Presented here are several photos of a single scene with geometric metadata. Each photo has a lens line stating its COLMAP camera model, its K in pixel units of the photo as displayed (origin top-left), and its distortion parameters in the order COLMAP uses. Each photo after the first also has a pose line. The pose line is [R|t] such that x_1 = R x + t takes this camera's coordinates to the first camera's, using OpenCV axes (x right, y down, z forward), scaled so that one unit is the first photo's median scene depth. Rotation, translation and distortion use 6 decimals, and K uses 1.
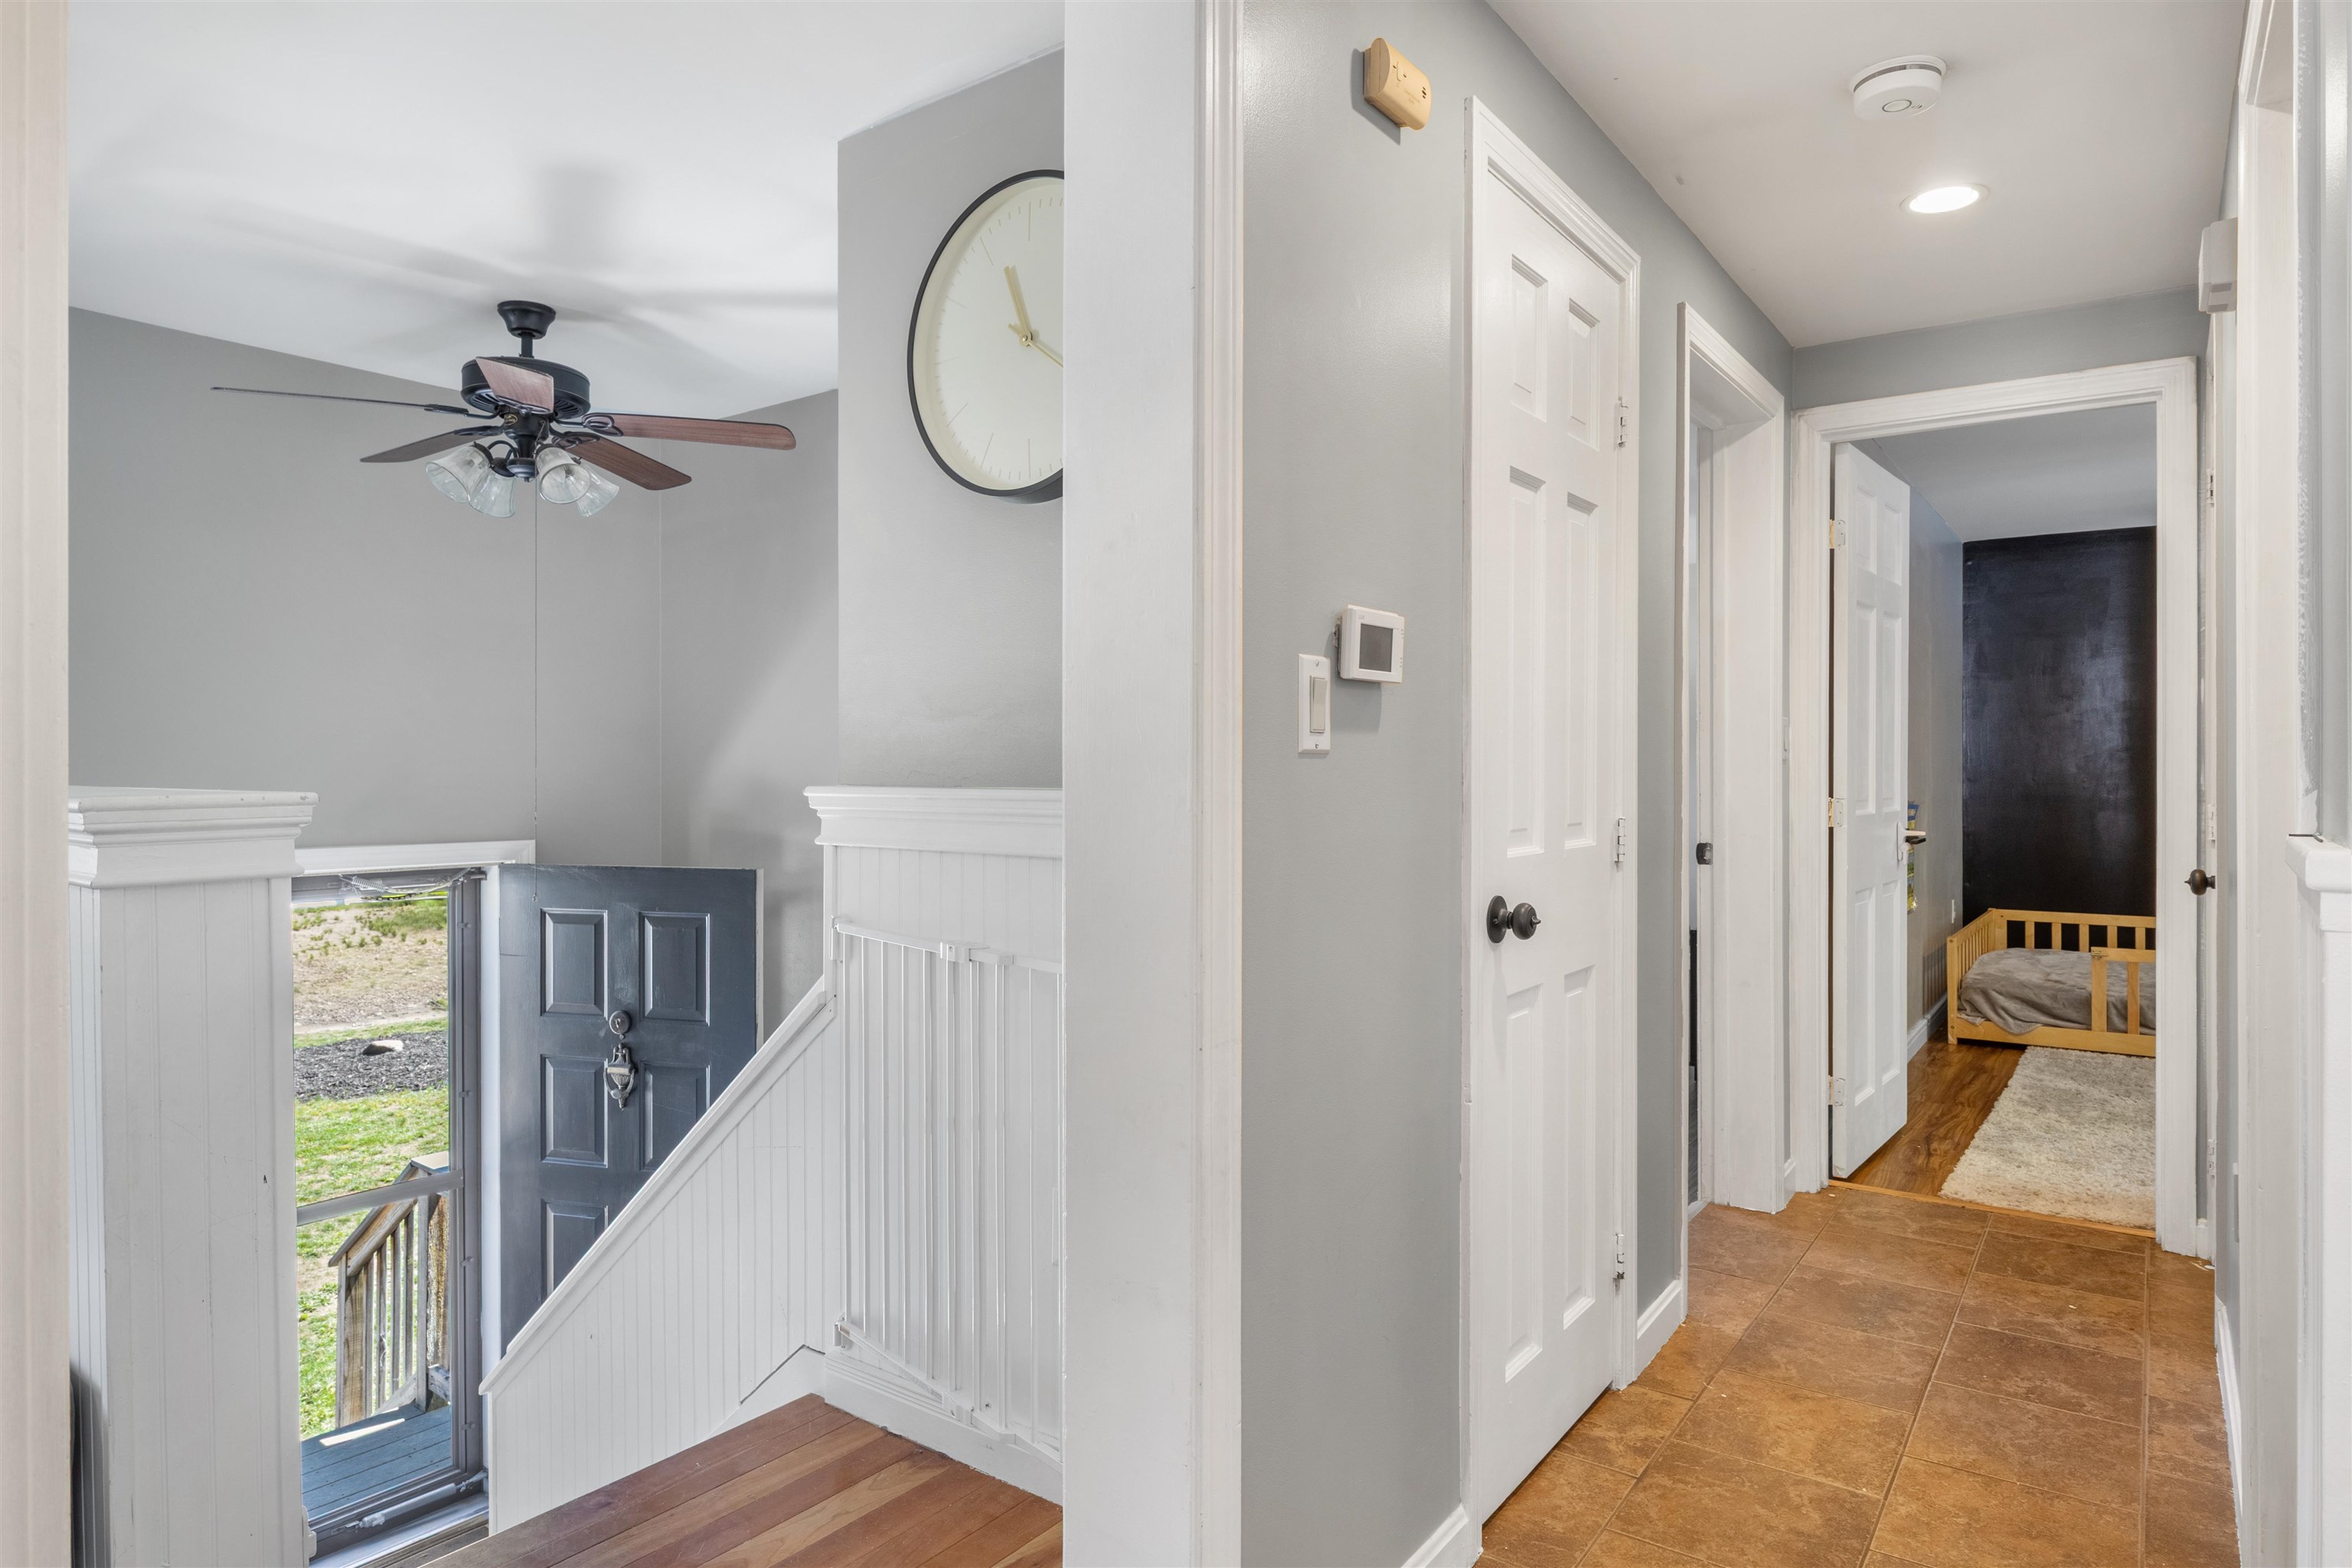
lens RADIAL K [[1330.9, 0, 1181.3], [0, 1330.9, 768.3], [0, 0, 1]] dist [-0.009945, -0.002332]
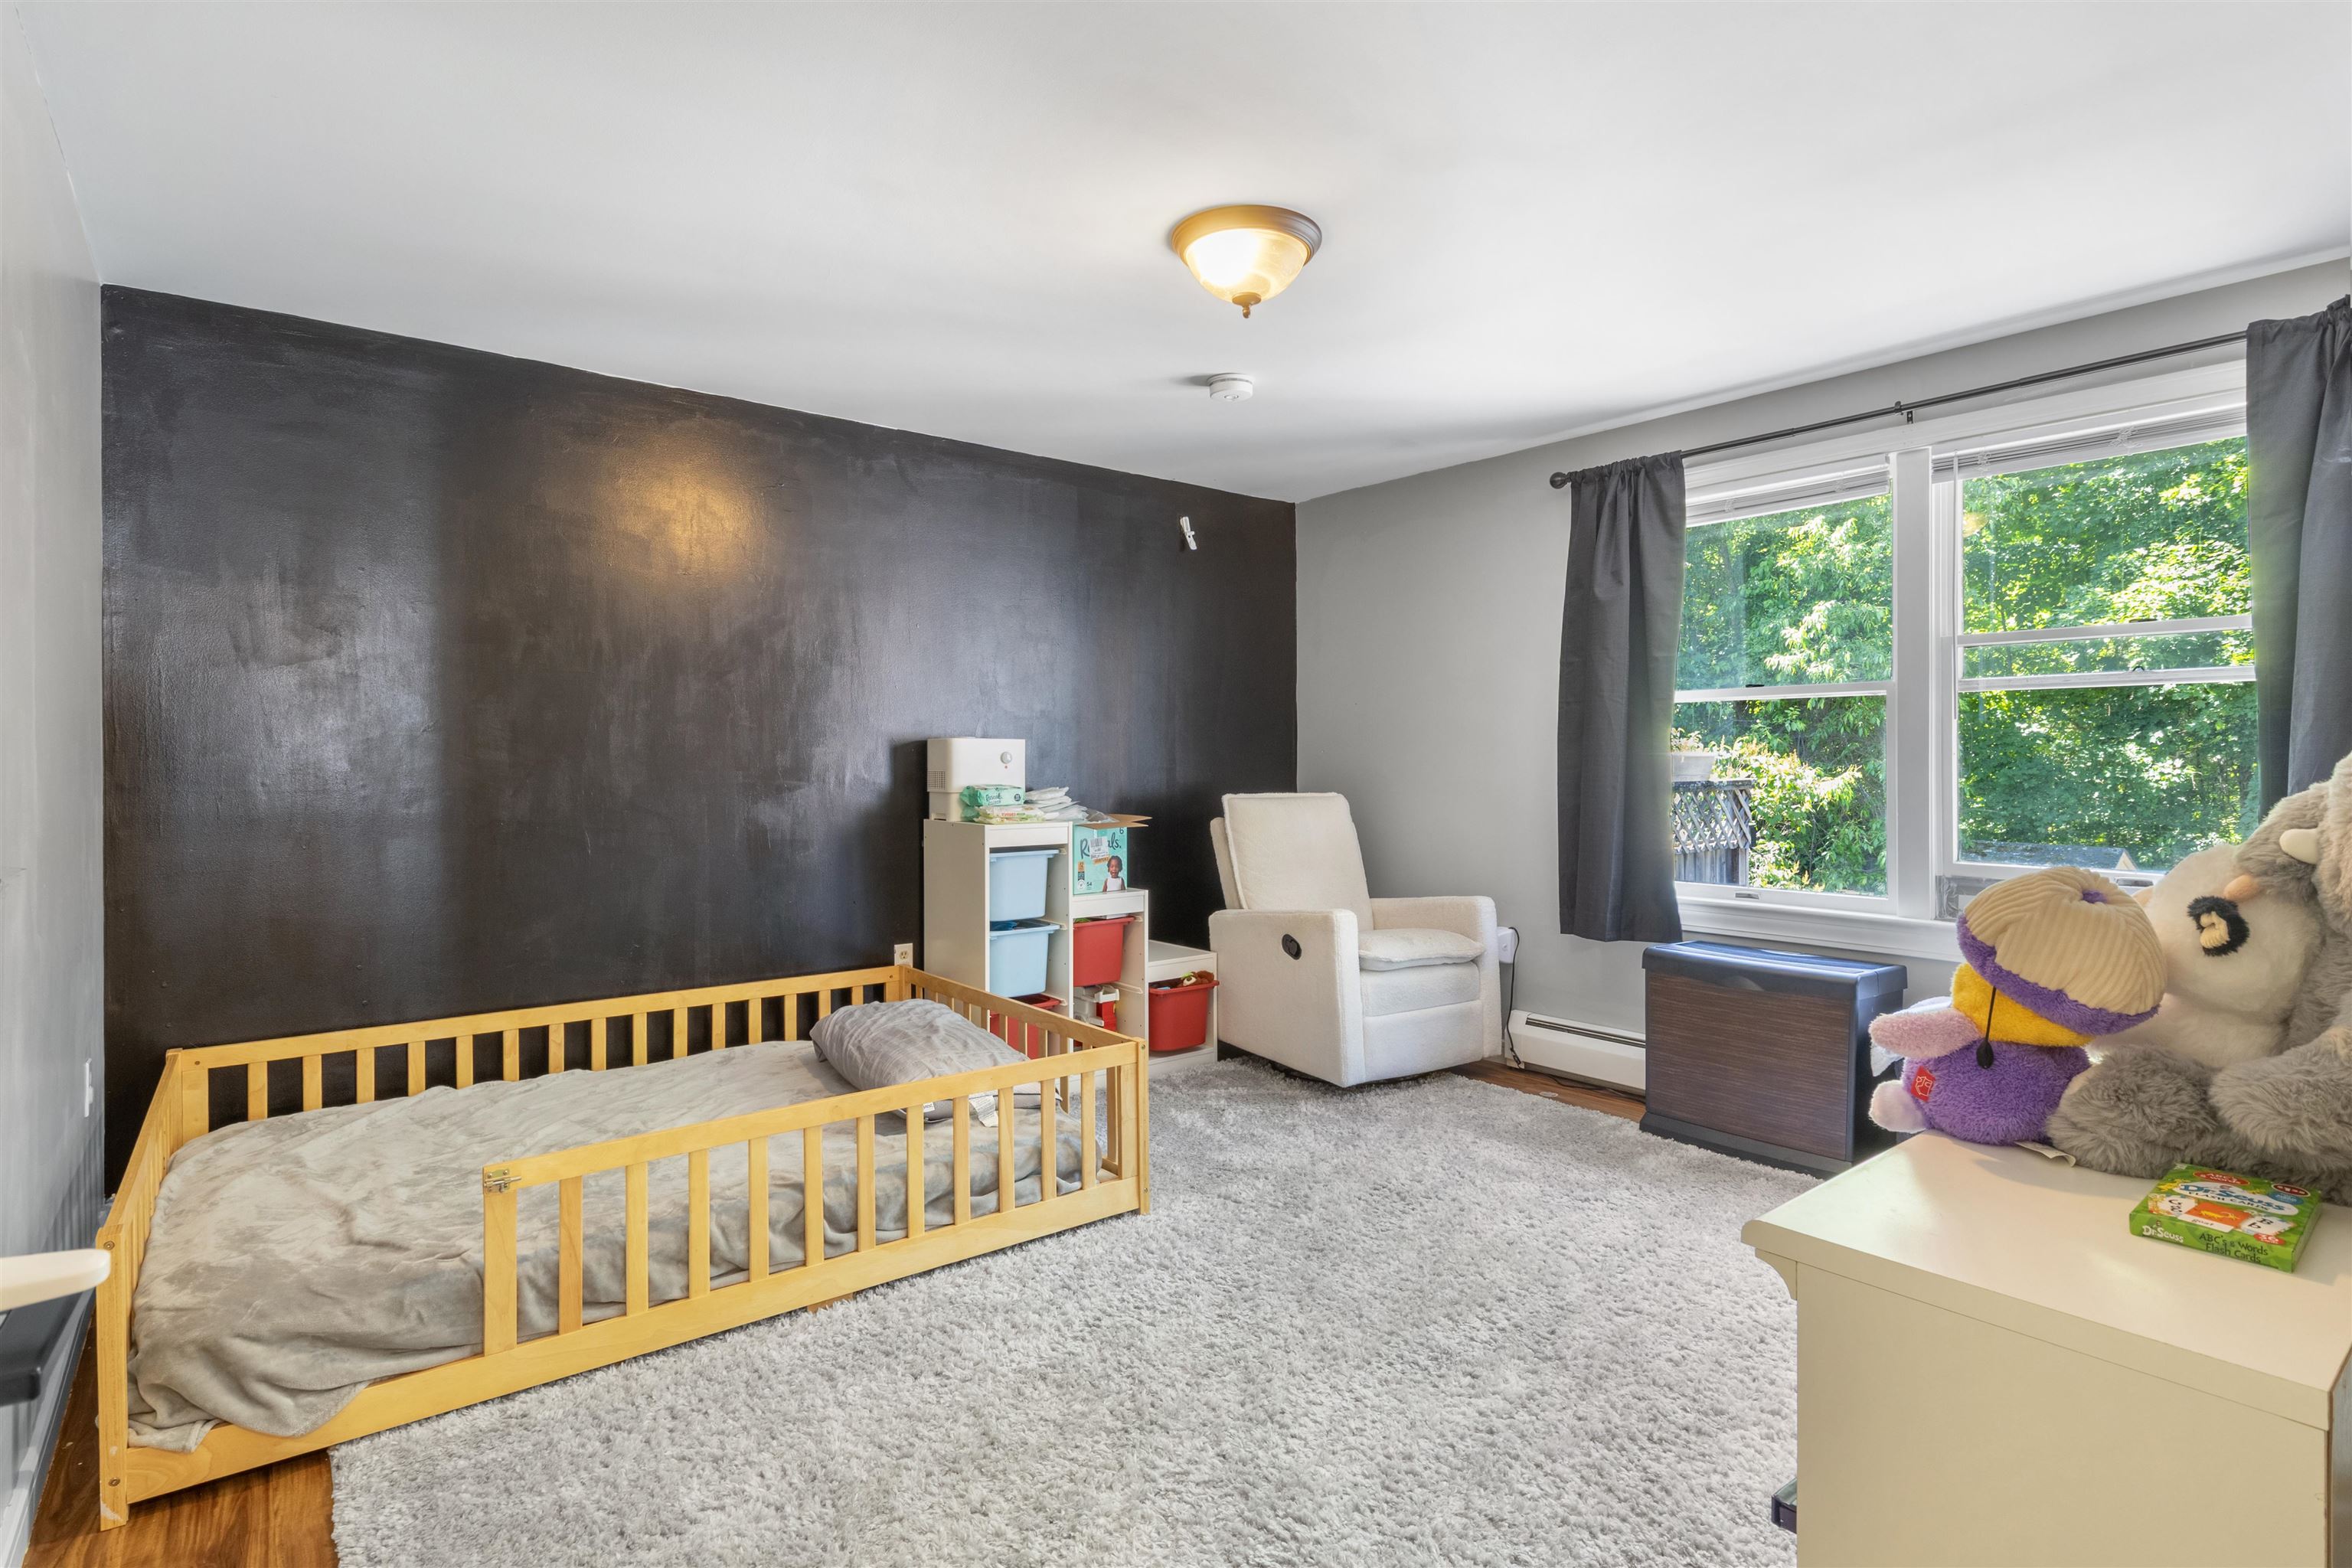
lens RADIAL K [[1189.2, 0, 1178.0], [0, 1189.2, 763.5], [0, 0, 1]] dist [-0.020592, 0.007054]
pose [[0.263579, 0.002342, 0.964635, 0.354199], [0.009150, 0.999946, -0.004928, 0.006776], [-0.964595, 0.010125, 0.263543, 0.640886]]
